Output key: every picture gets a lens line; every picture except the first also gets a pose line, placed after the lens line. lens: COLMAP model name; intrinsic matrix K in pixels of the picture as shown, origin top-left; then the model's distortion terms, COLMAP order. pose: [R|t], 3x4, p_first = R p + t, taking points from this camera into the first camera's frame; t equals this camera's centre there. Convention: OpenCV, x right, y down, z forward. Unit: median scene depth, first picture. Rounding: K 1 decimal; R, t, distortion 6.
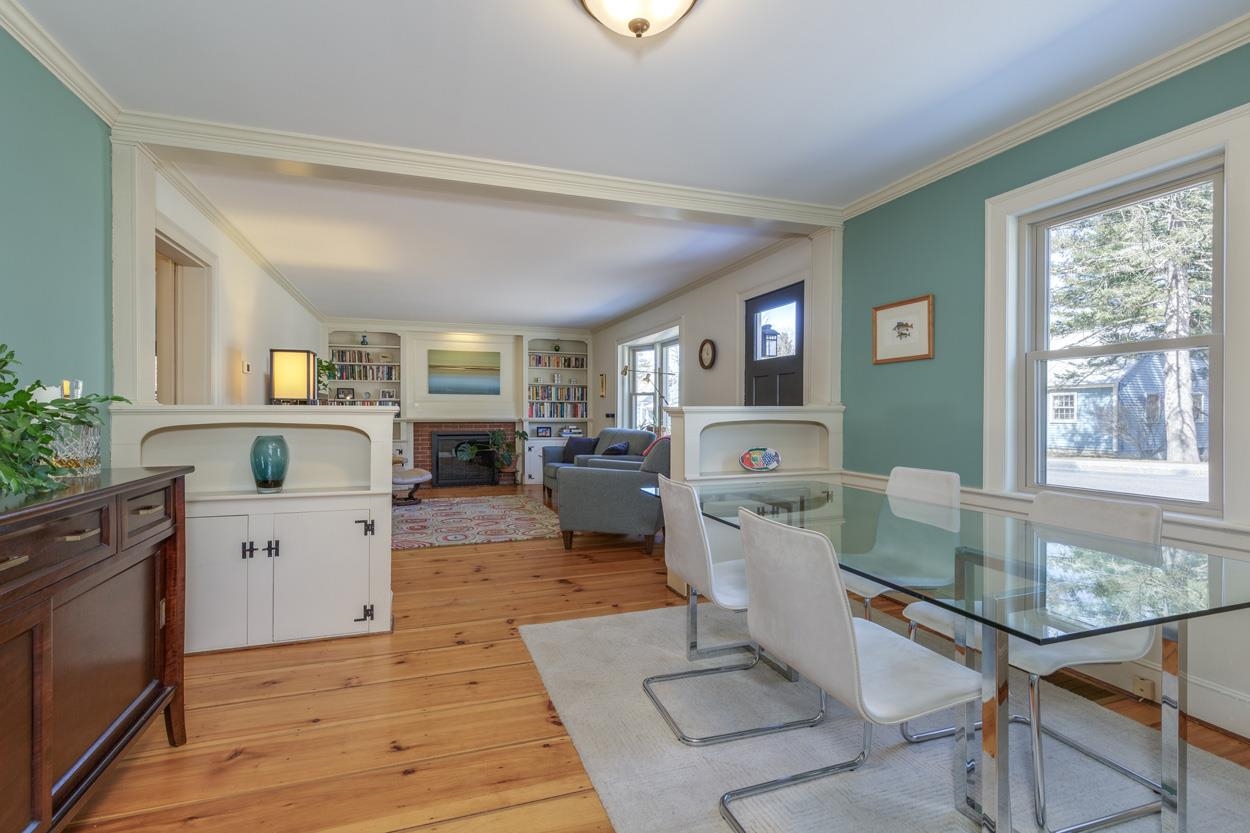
lens RADIAL K [[583.7, 0, 636.3], [0, 583.7, 415.7], [0, 0, 1]] dist [0.010375, 0.000038]
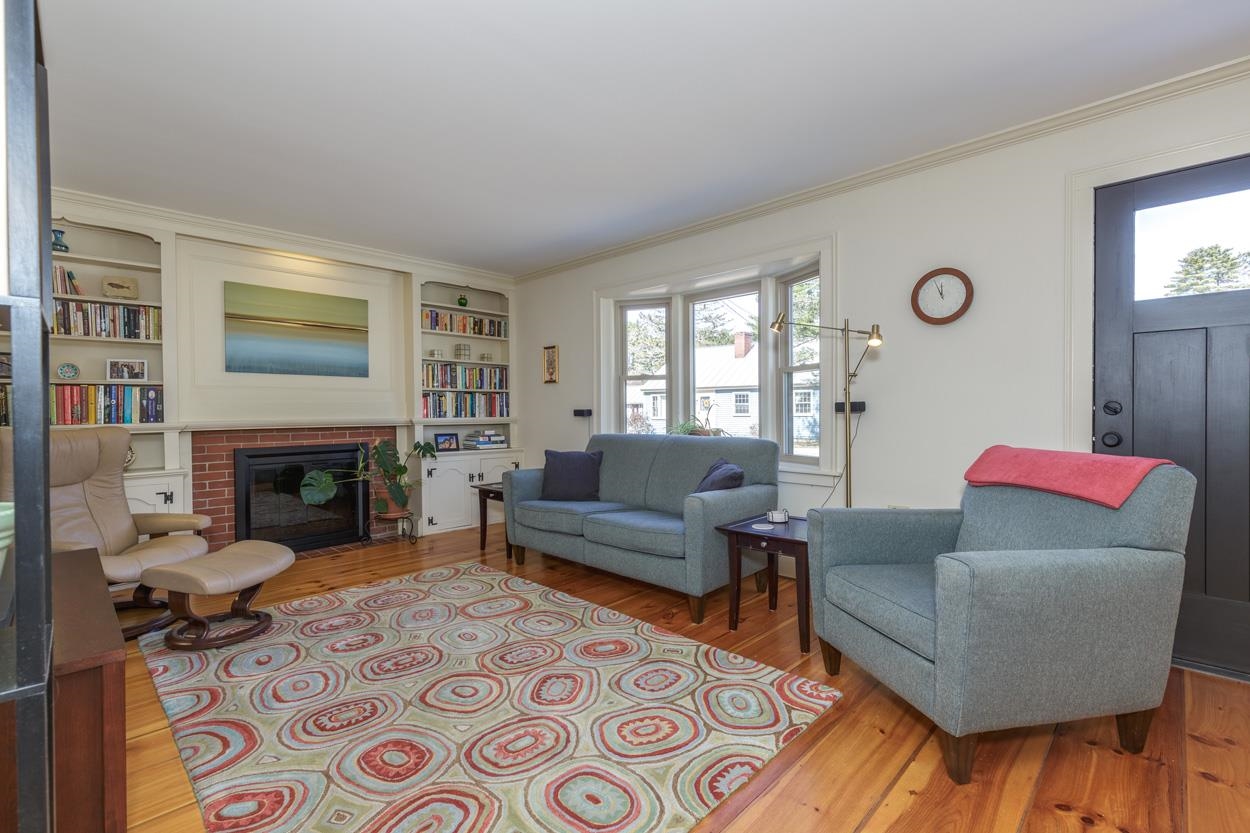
lens RADIAL K [[583.7, 0, 618.4], [0, 583.7, 415.9], [0, 0, 1]] dist [0.010375, 0.000038]
pose [[0.911423, -0.012756, 0.411274, -0.243301], [0.011005, 0.999917, 0.006626, -0.000536], [-0.411324, -0.001513, 0.911488, 0.395998]]
